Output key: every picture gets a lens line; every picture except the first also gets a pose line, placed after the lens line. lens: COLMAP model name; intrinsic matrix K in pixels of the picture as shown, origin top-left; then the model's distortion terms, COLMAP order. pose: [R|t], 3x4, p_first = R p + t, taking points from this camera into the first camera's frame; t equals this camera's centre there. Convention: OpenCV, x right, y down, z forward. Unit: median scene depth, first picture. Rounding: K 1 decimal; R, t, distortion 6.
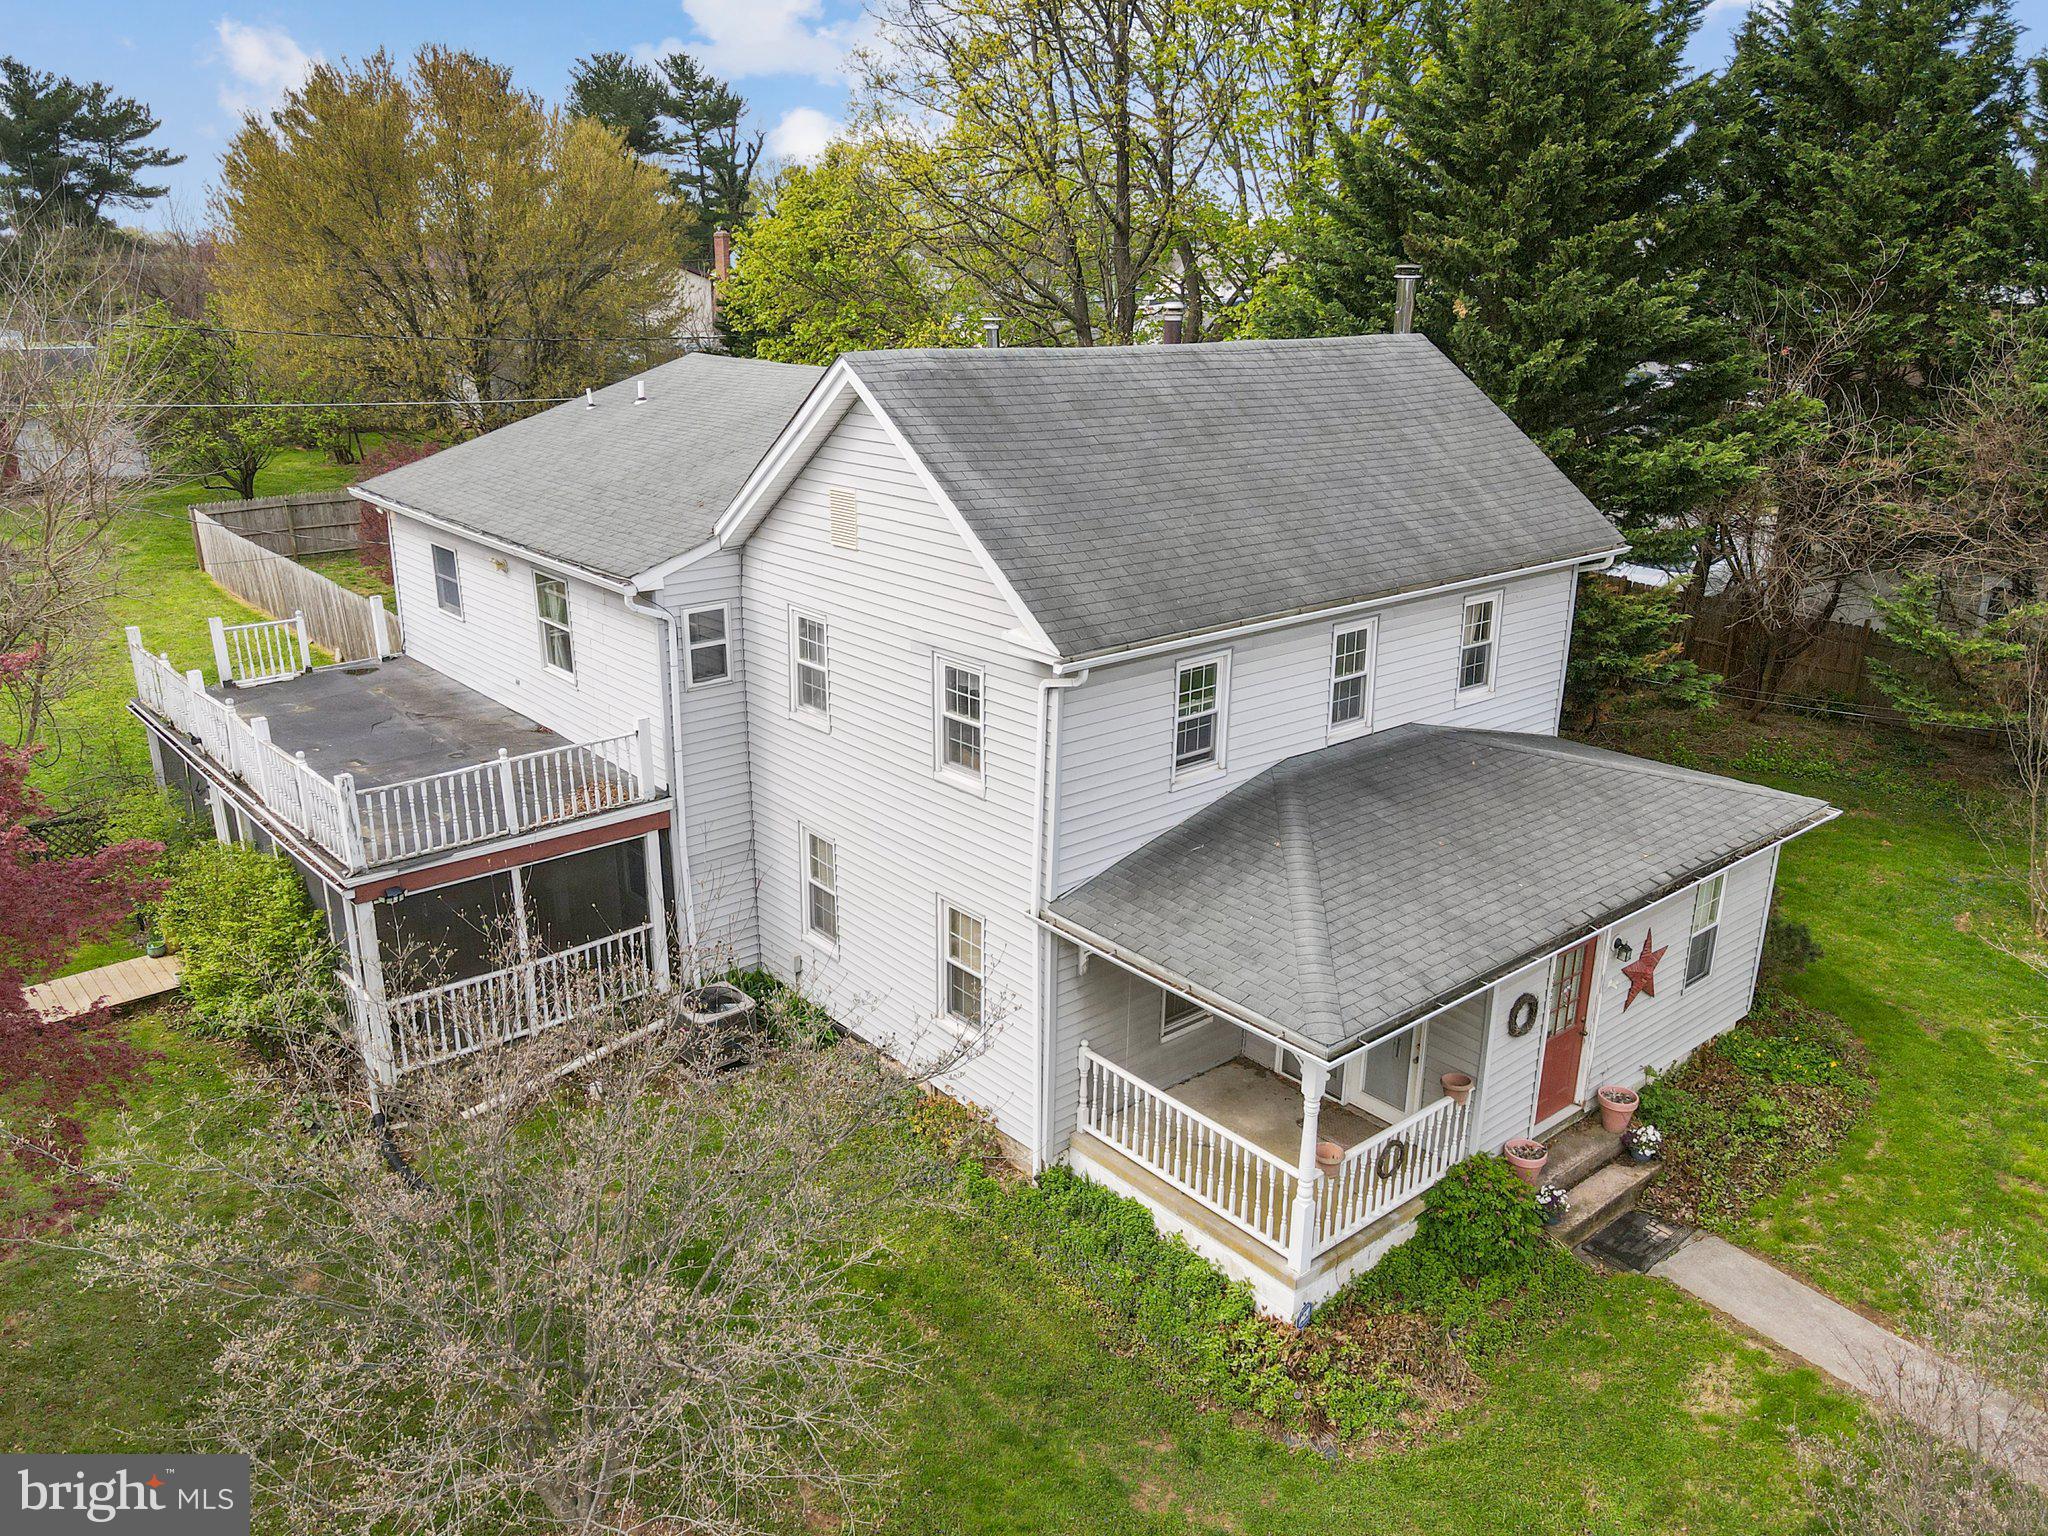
lens RADIAL K [[1502.2, 0, 1004.7], [0, 1502.2, 763.8], [0, 0, 1]] dist [0.002168, 0.025942]
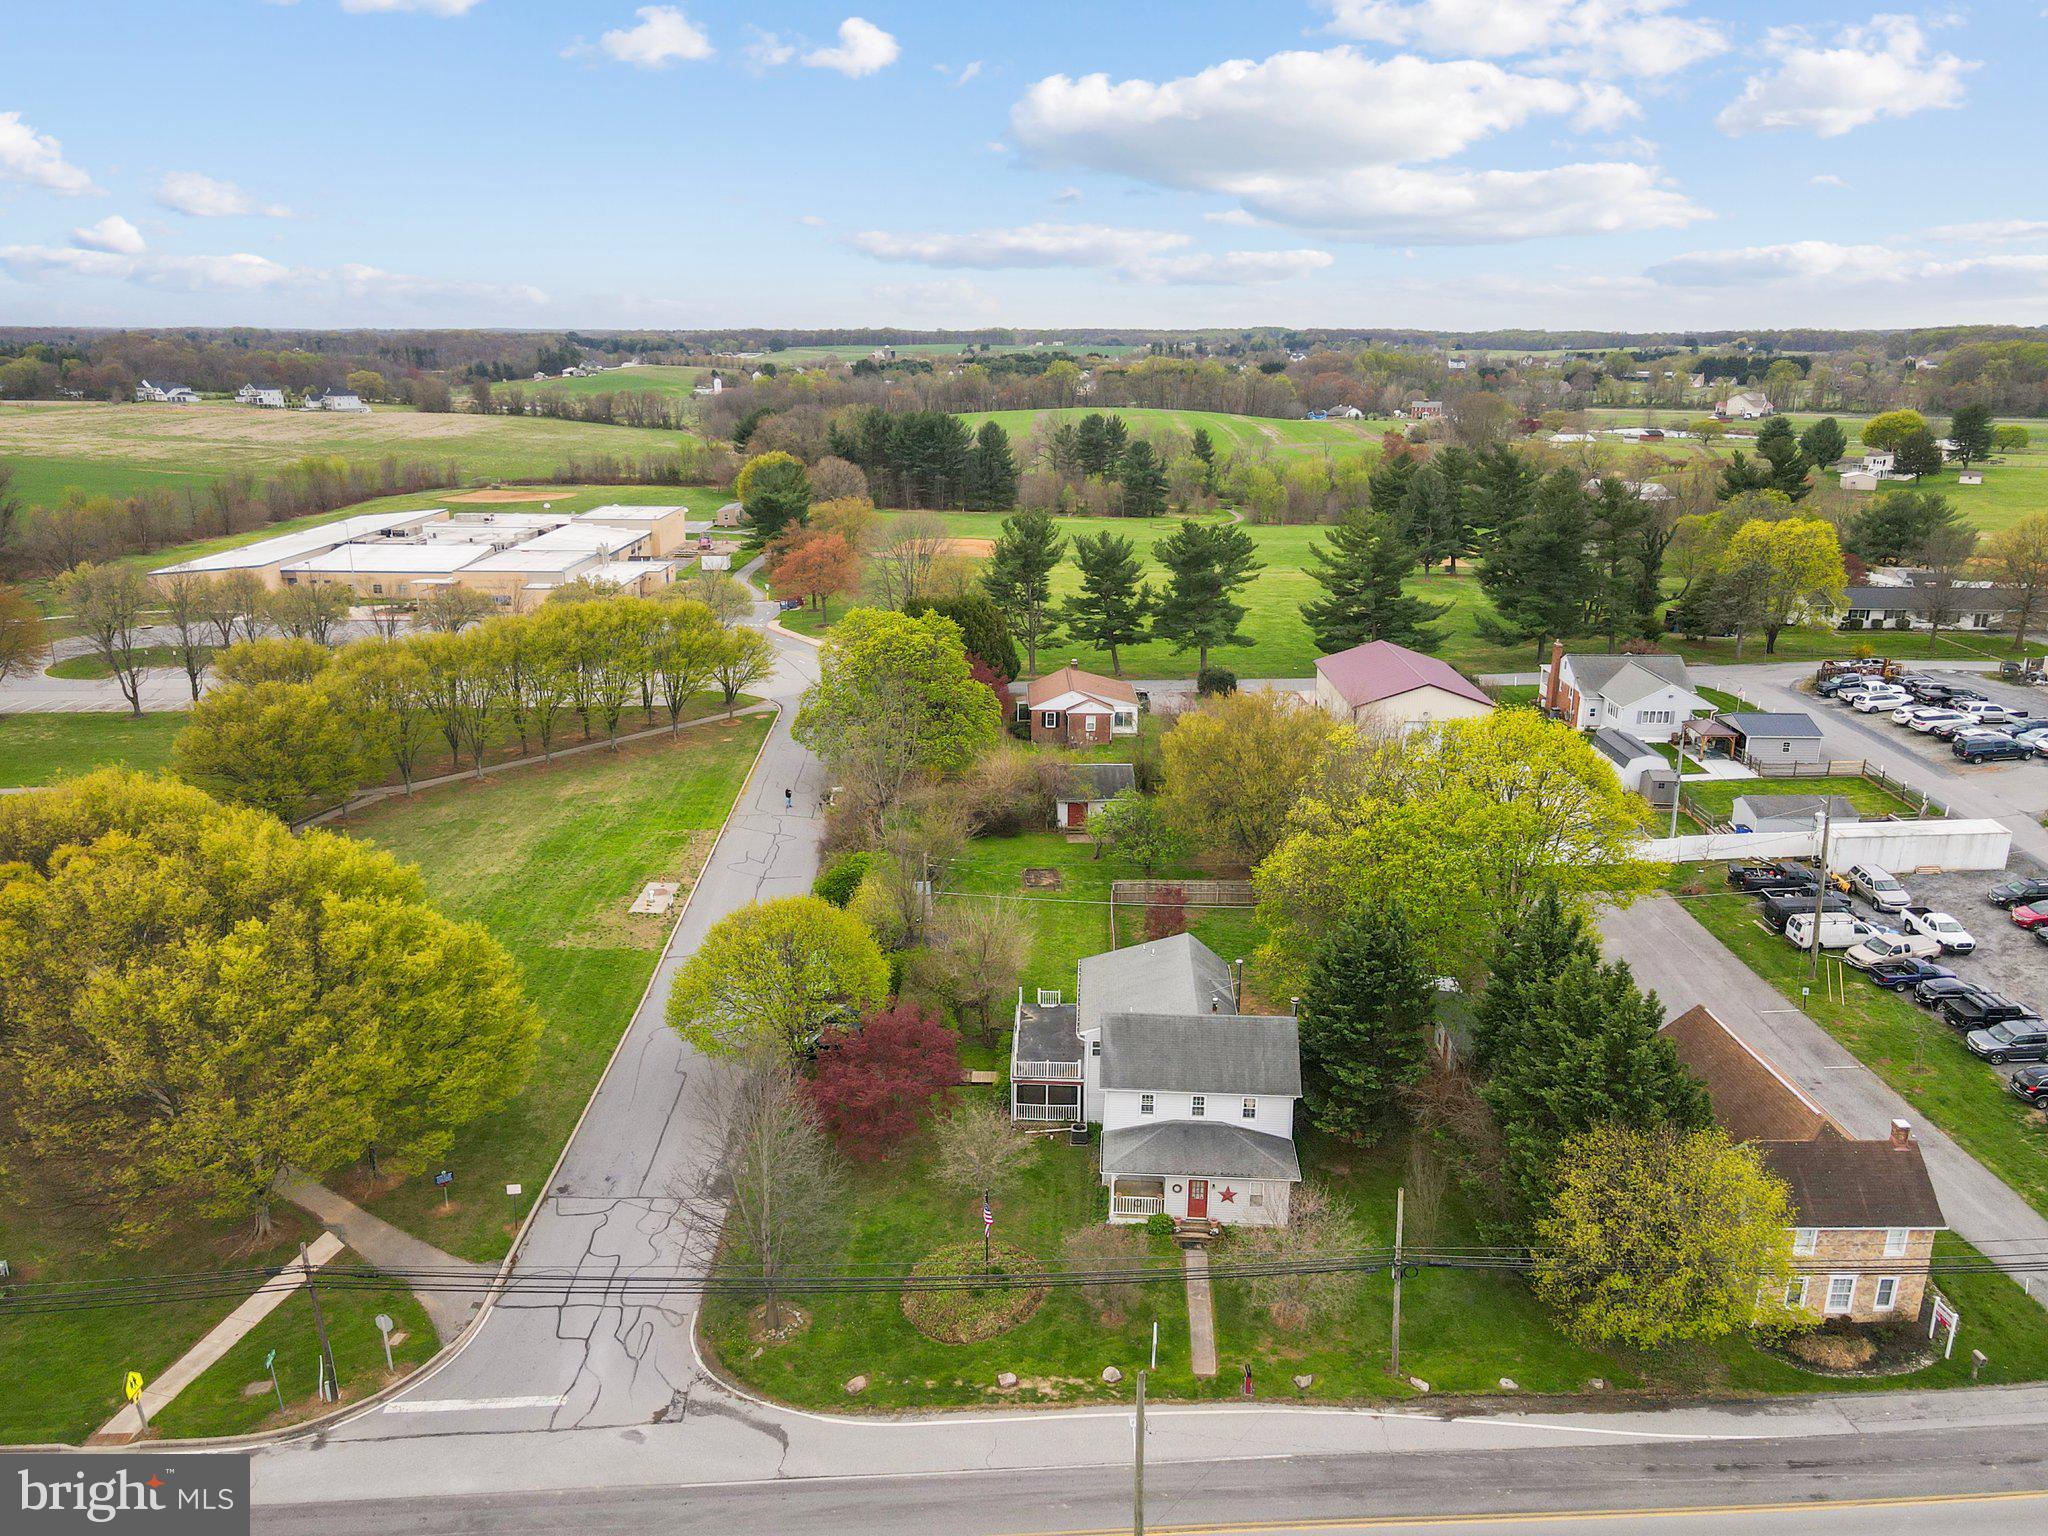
lens RADIAL K [[1502.2, 0, 1012.3], [0, 1502.2, 772.0], [0, 0, 1]] dist [0.002168, 0.025942]
pose [[0.727287, 0.194376, -0.658234, 2.606574], [-0.217994, 0.974818, 0.047000, -1.128292], [0.650794, 0.109308, 0.751345, -2.811997]]
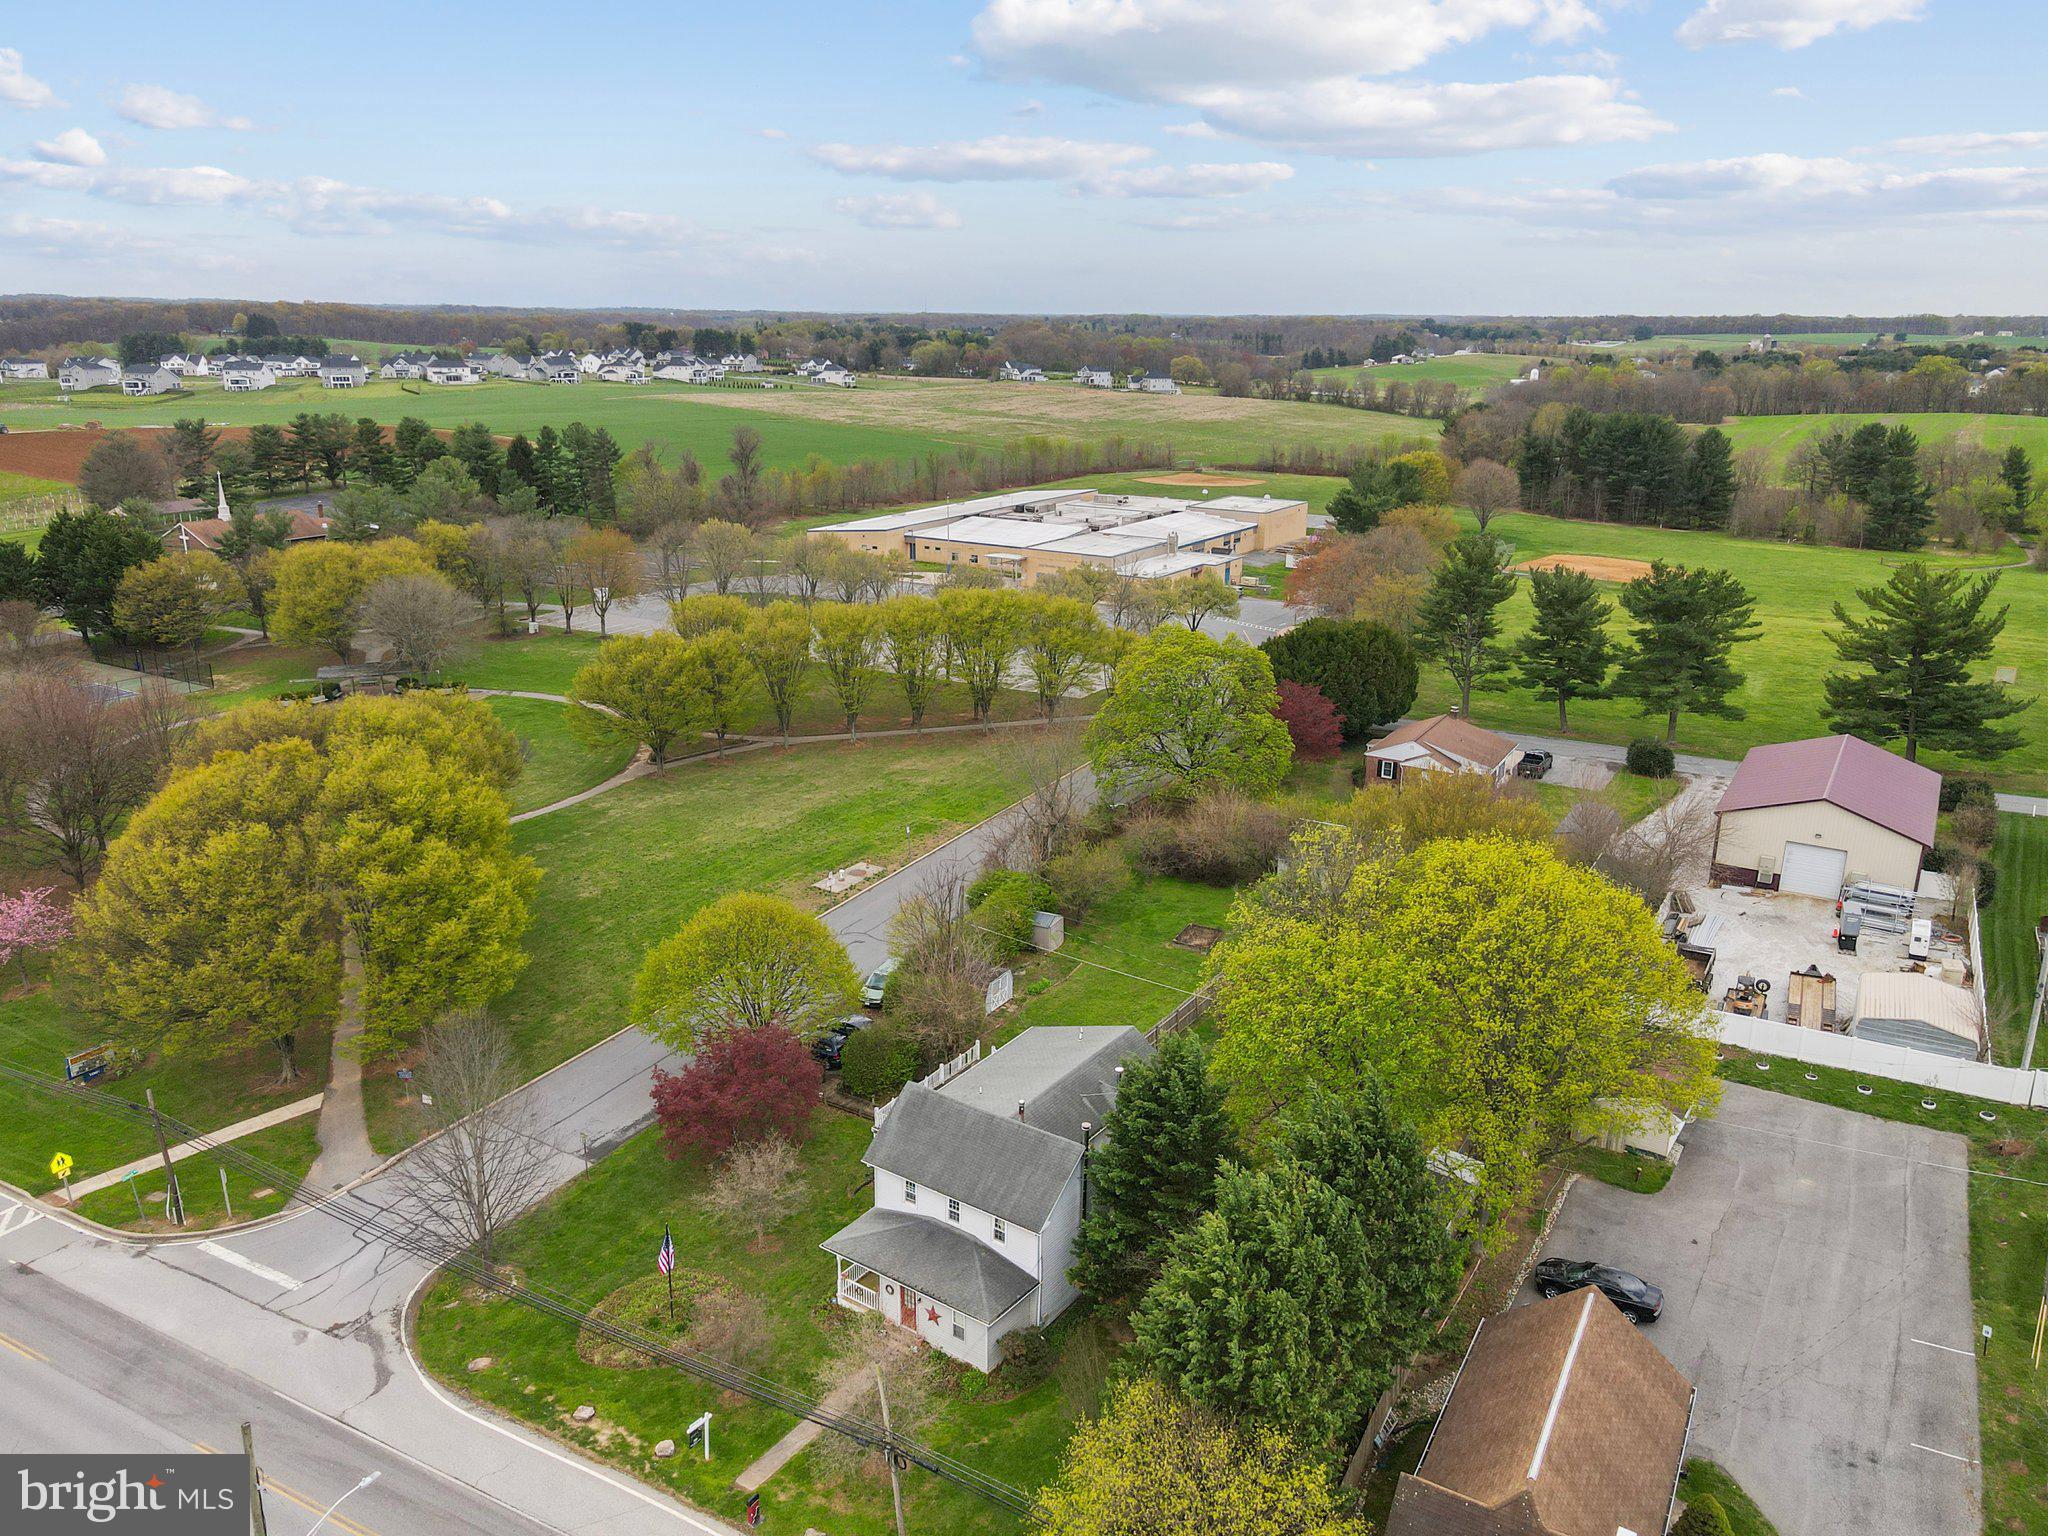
lens RADIAL K [[1502.2, 0, 1009.6], [0, 1502.2, 762.0], [0, 0, 1]] dist [0.002168, 0.025942]
pose [[0.262728, 0.277691, -0.924046, 3.703338], [-0.310549, 0.931067, 0.191504, -2.019095], [0.913528, 0.236648, 0.330854, -0.449870]]
